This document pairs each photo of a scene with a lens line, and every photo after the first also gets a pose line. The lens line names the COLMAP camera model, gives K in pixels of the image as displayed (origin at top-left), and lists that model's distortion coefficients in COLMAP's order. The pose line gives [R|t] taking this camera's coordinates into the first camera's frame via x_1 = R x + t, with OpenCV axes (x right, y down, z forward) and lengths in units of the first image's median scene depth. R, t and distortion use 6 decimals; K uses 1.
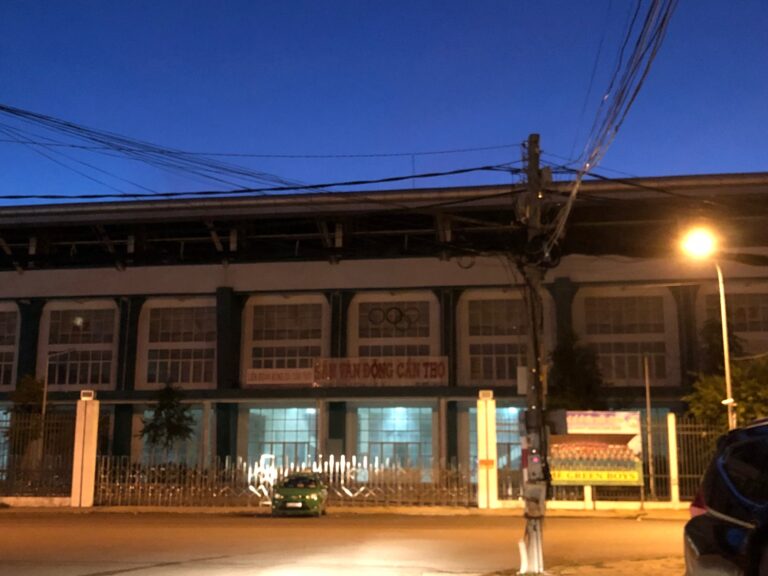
lens RADIAL K [[960.6, 0, 382.8], [0, 960.6, 287.2], [0, 0, 1]] dist [0.002910, 0.000000]
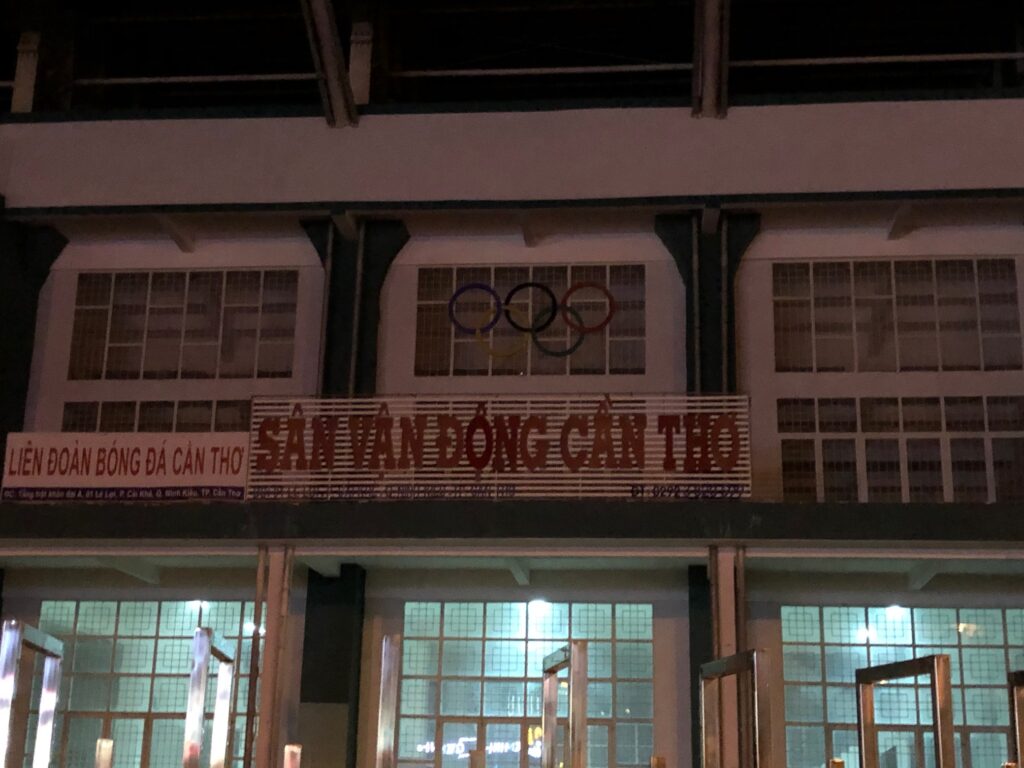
lens RADIAL K [[1483.0, 0, 515.3], [0, 1483.0, 384.6], [0, 0, 1]] dist [0.071965, 0.000000]
pose [[0.997326, 0.032956, 0.065222, -0.024533], [-0.027155, 0.995758, -0.087912, 0.100379], [-0.067843, 0.085906, 0.993991, 0.542747]]
